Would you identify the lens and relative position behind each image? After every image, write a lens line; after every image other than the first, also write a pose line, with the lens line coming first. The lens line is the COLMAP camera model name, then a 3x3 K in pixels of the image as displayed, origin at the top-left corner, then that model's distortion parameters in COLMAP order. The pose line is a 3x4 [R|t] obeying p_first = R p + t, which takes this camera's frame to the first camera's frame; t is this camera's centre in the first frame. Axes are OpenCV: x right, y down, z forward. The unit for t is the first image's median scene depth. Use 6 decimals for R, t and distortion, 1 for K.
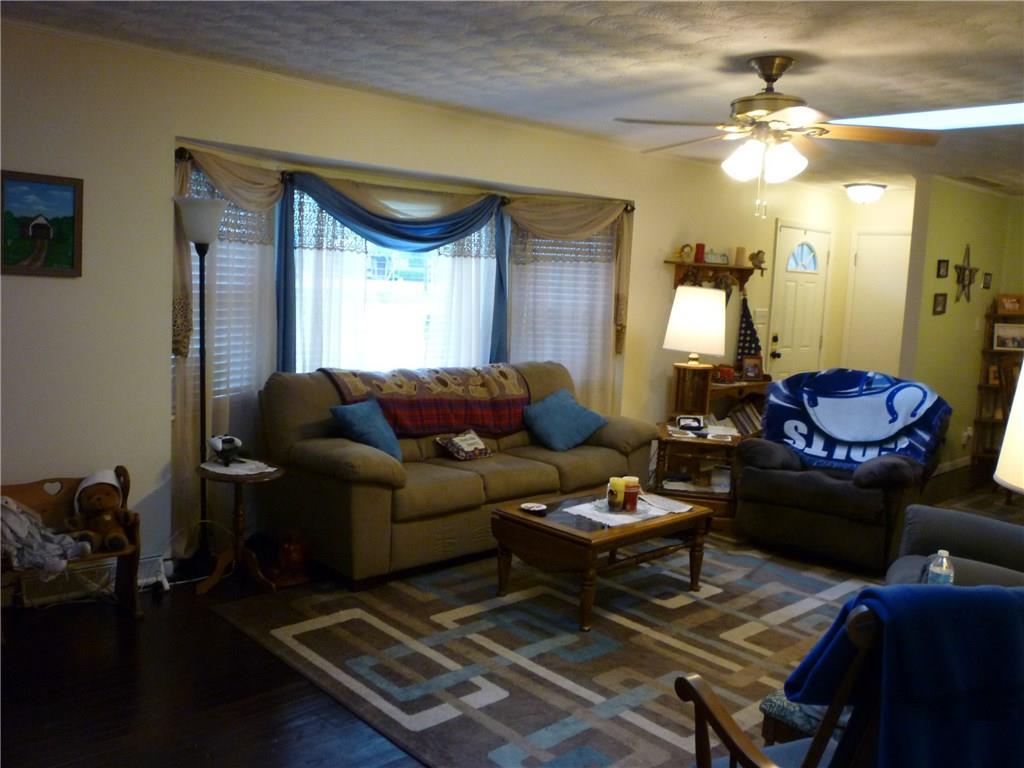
lens RADIAL K [[887.6, 0, 509.5], [0, 887.6, 382.7], [0, 0, 1]] dist [-0.046887, 0.022140]
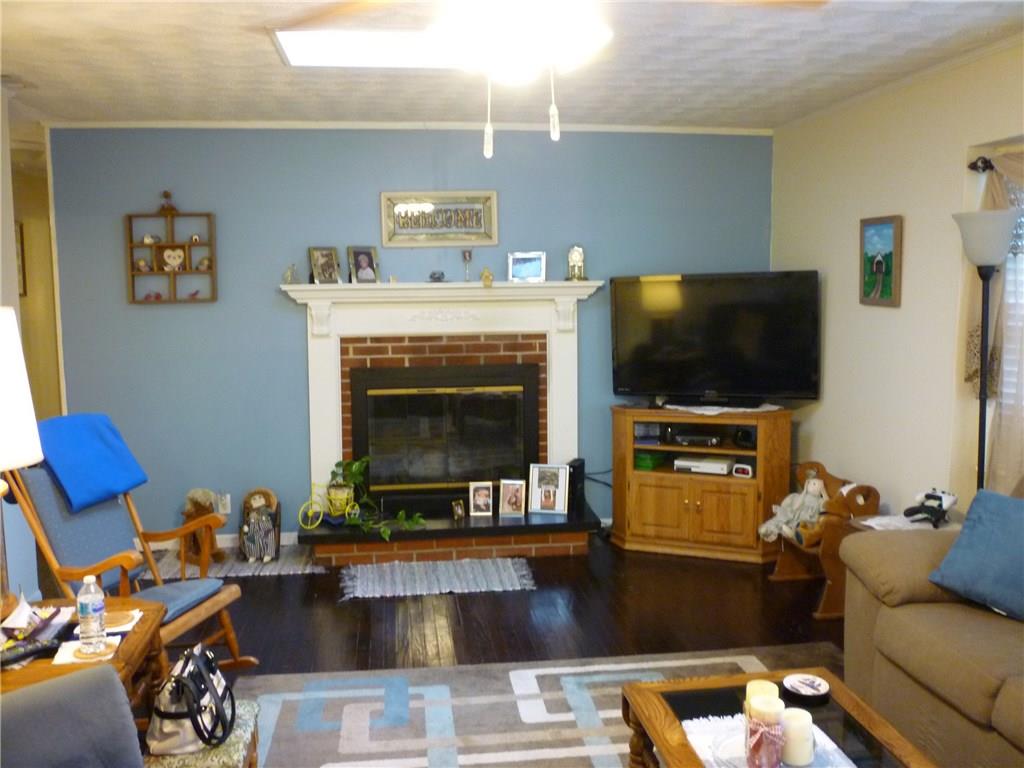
lens RADIAL K [[887.6, 0, 510.3], [0, 887.6, 381.0], [0, 0, 1]] dist [-0.046887, 0.022140]
pose [[-0.577016, 0.051727, -0.815093, 0.701003], [-0.106265, 0.984754, 0.137721, -0.136538], [0.809791, 0.166083, -0.562722, 1.312558]]
